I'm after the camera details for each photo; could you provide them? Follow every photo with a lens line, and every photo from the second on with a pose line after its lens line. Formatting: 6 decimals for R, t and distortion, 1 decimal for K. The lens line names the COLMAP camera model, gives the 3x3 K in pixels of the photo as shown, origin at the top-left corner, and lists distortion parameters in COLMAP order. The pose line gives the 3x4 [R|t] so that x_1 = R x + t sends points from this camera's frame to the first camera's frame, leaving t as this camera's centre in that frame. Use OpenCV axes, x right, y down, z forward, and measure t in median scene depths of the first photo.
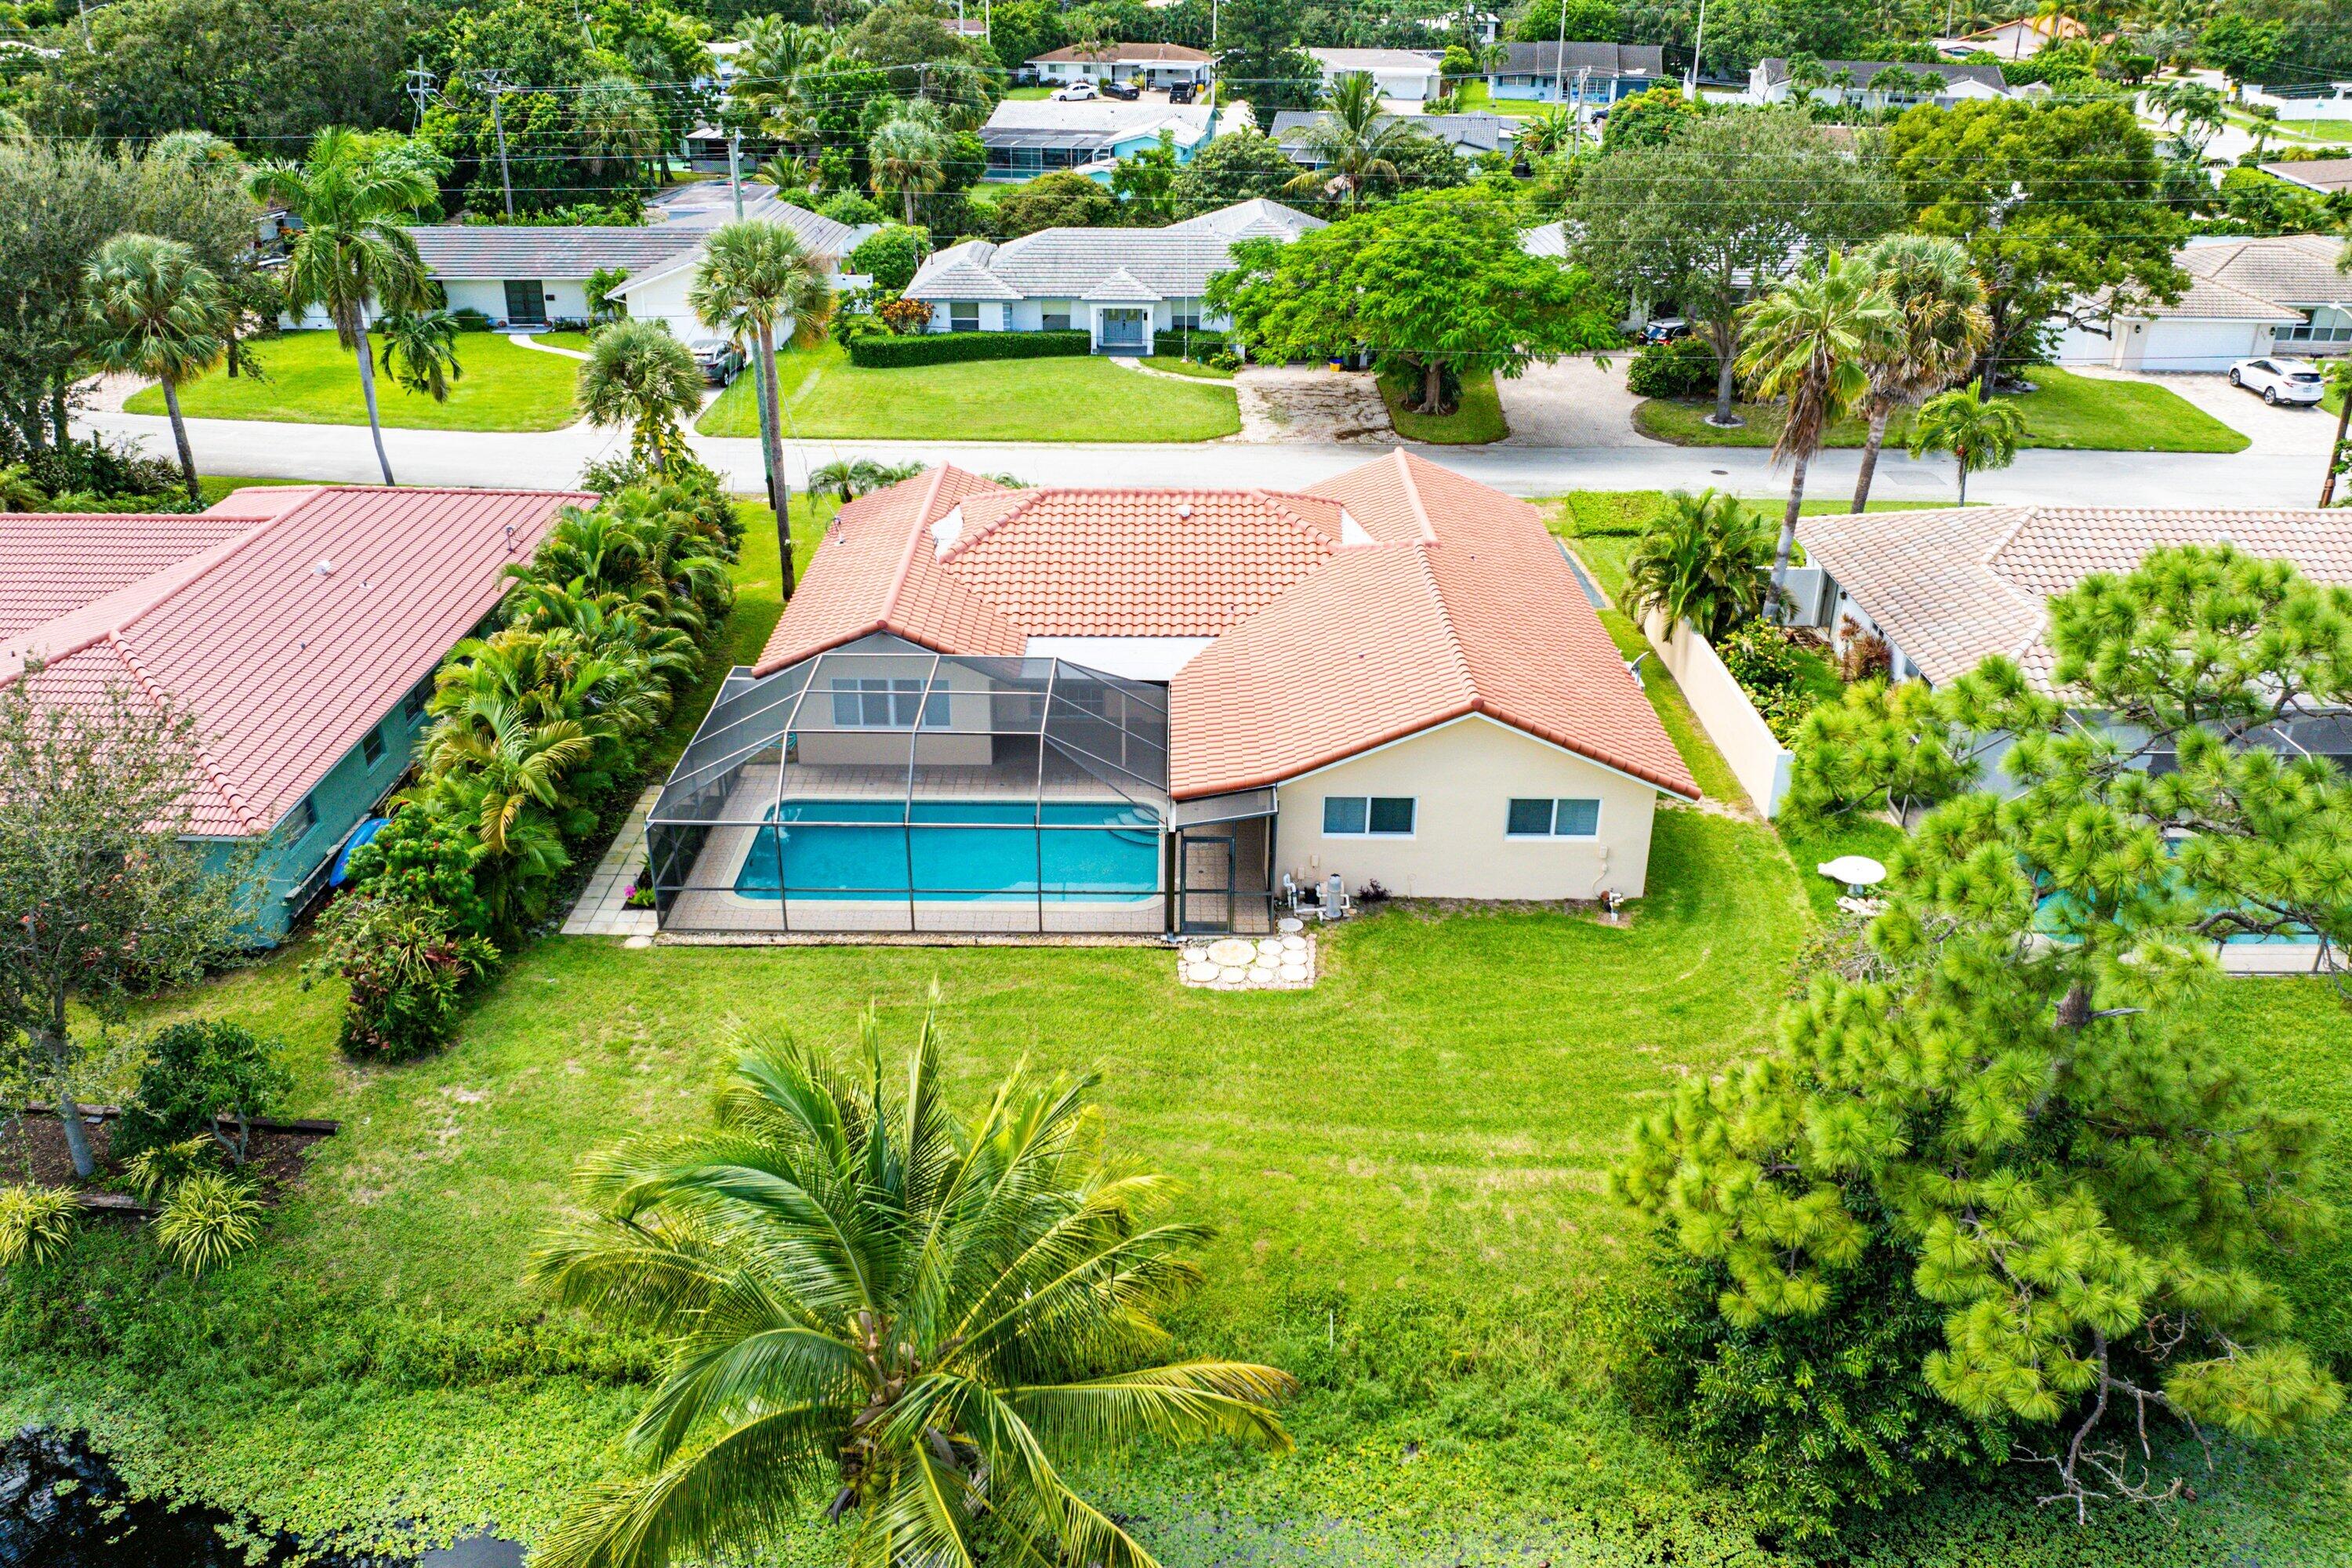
lens RADIAL K [[1849.6, 0, 1176.0], [0, 1849.6, 784.0], [0, 0, 1]] dist [-0.028491, 0.000150]
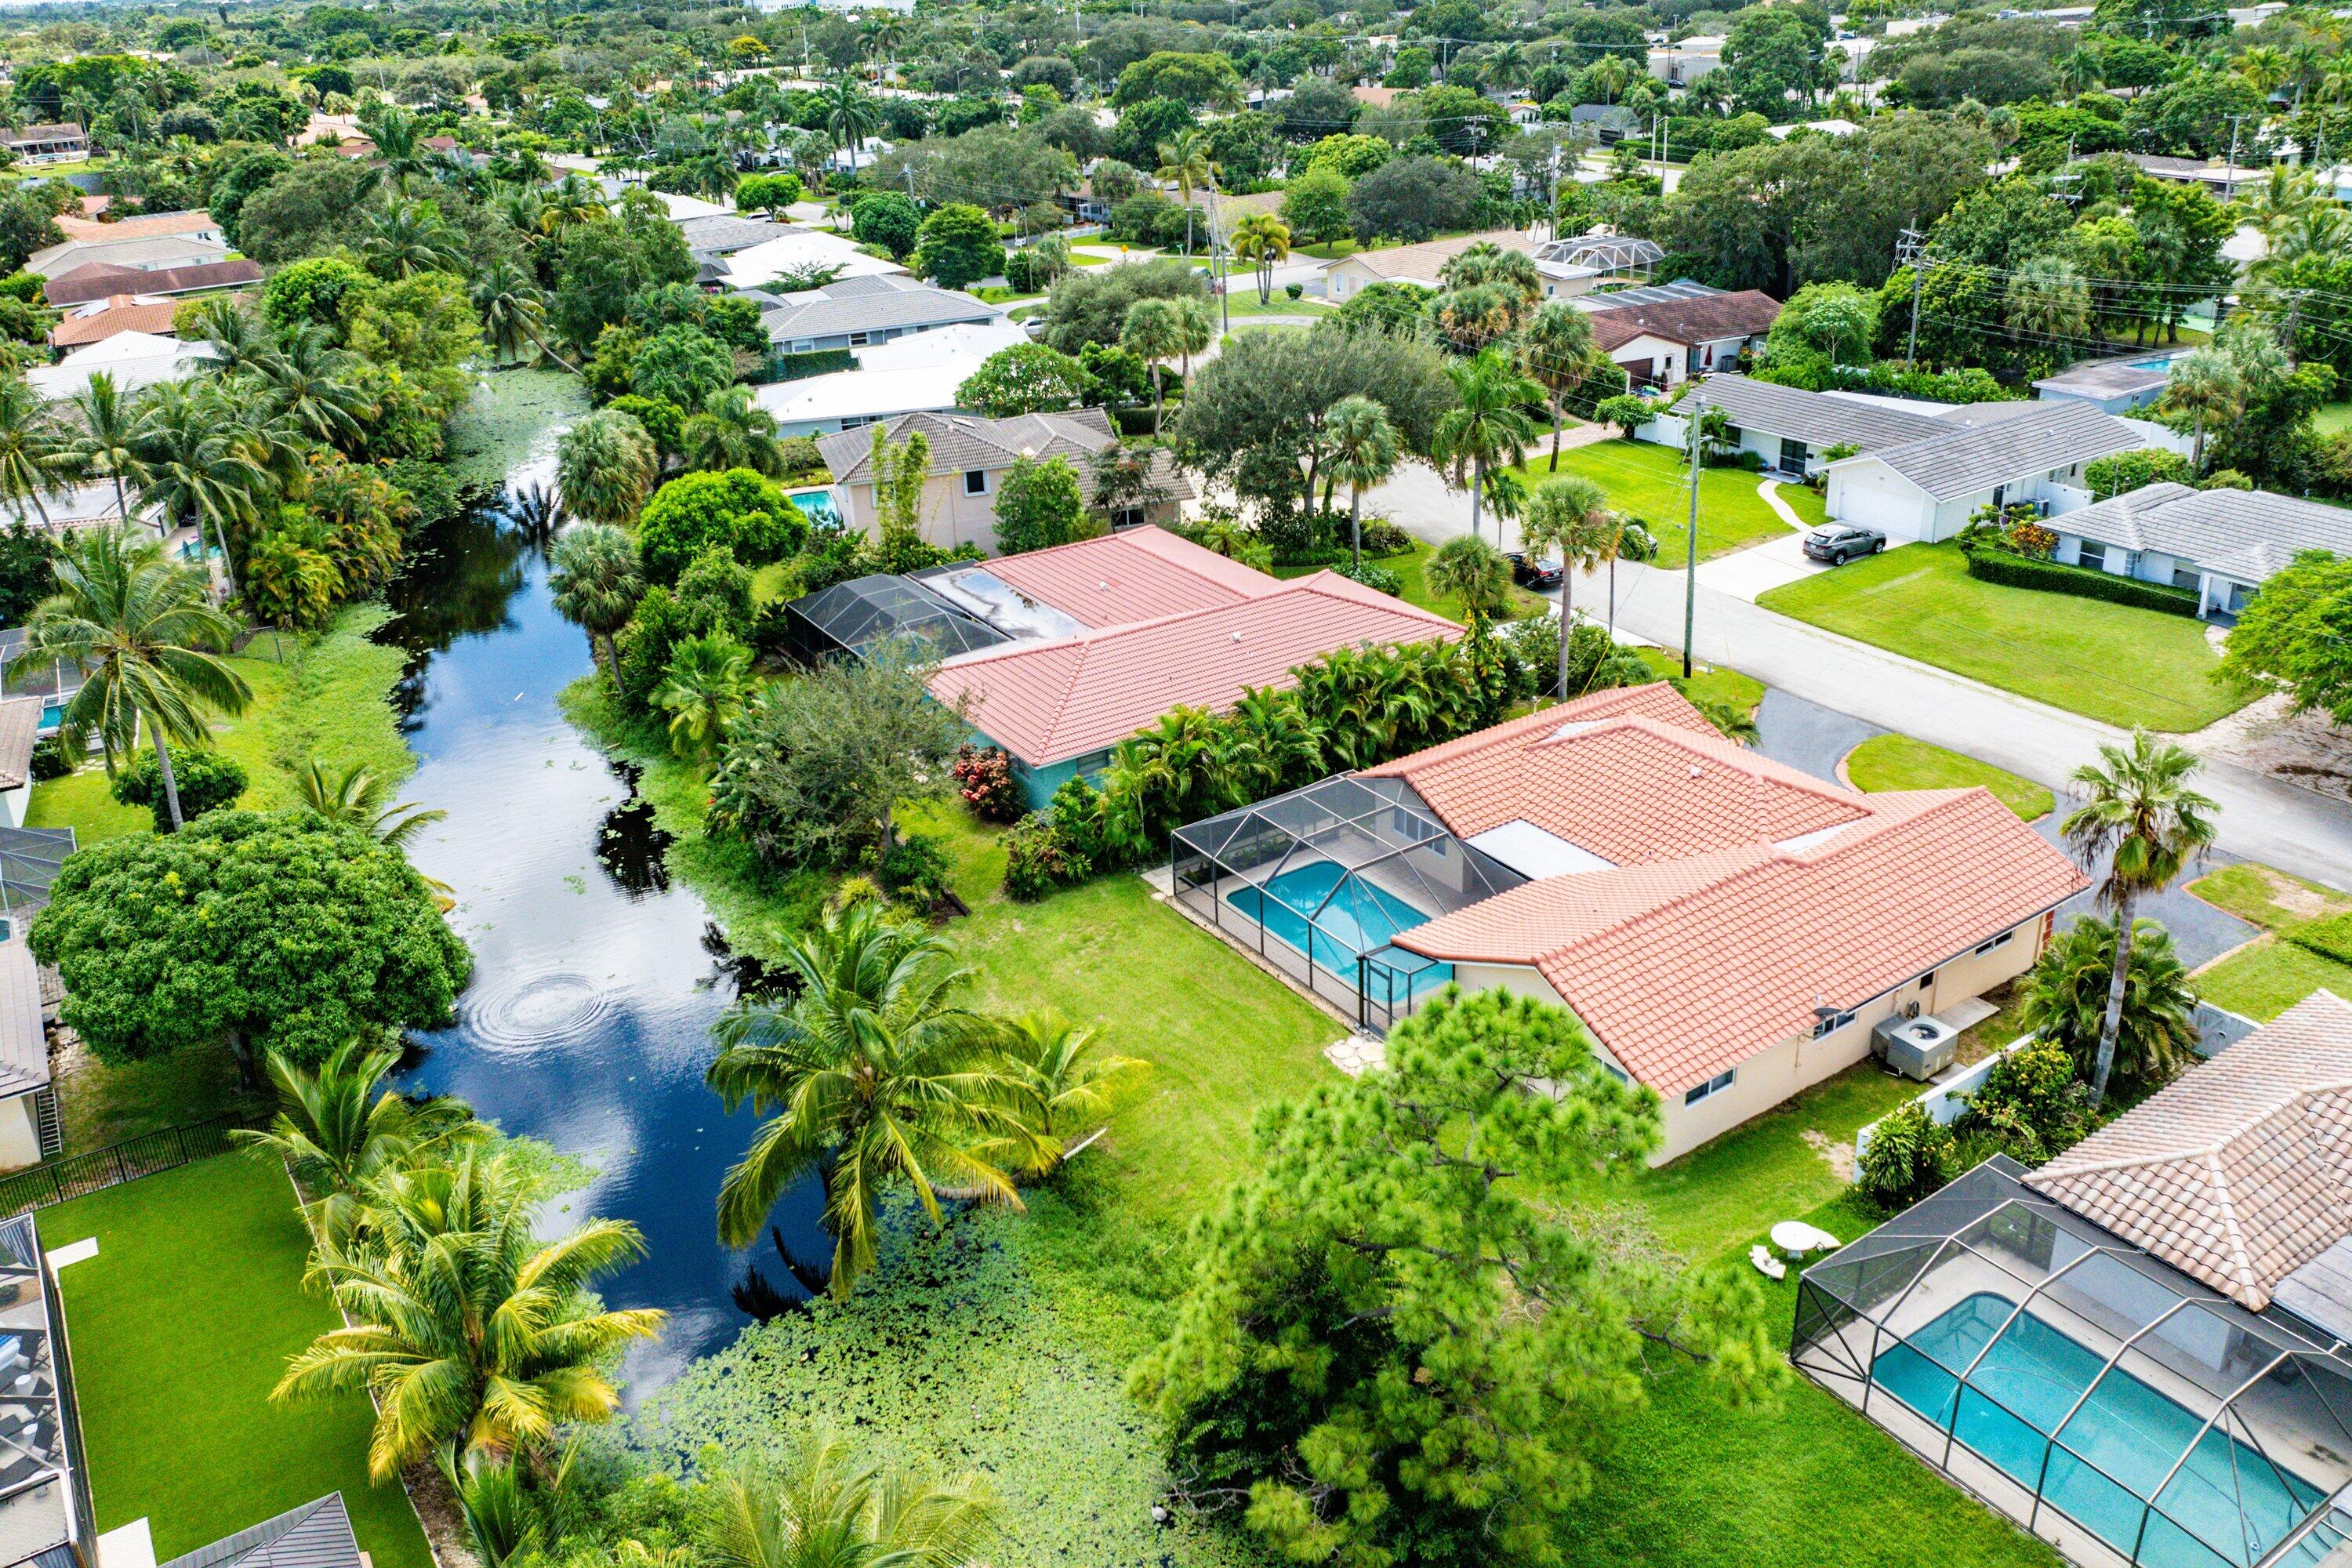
lens RADIAL K [[1849.6, 0, 1176.0], [0, 1849.6, 784.0], [0, 0, 1]] dist [-0.028491, 0.000150]
pose [[0.555264, 0.324038, -0.765951, 0.441584], [-0.322971, 0.932708, 0.160452, -0.129452], [0.766402, 0.158287, 0.622554, -0.036072]]
